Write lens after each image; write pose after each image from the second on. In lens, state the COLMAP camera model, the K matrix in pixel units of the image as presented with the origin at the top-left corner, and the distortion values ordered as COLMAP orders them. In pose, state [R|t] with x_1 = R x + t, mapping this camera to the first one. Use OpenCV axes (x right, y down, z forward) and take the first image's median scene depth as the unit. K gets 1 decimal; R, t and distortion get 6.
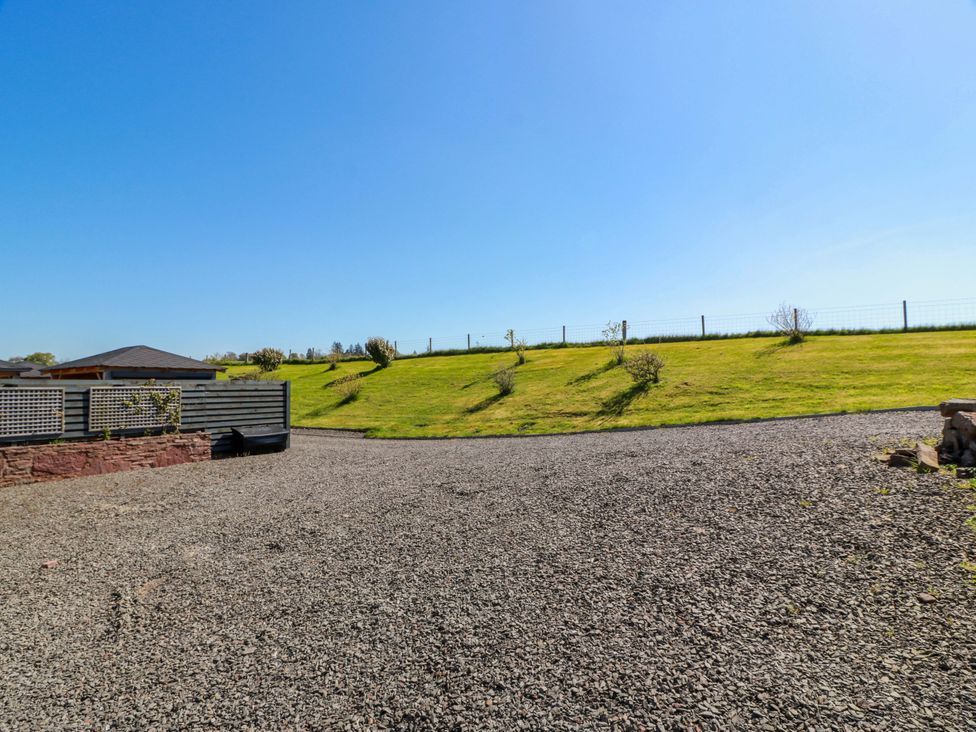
lens RADIAL K [[508.4, 0, 489.0], [0, 508.4, 366.9], [0, 0, 1]] dist [-0.002205, -0.009693]
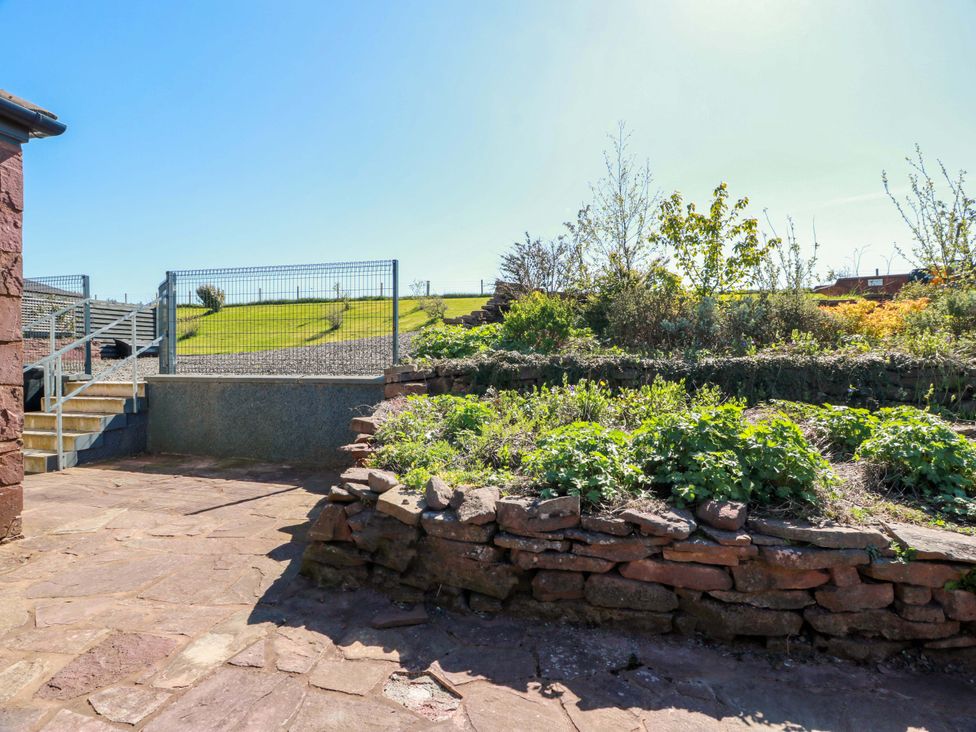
lens RADIAL K [[508.4, 0, 489.9], [0, 508.4, 365.2], [0, 0, 1]] dist [-0.002205, -0.009693]
pose [[0.937551, 0.009017, 0.347732, -0.041229], [-0.027885, 0.998395, 0.049292, 0.058401], [-0.346730, -0.055910, 0.936297, -0.308292]]
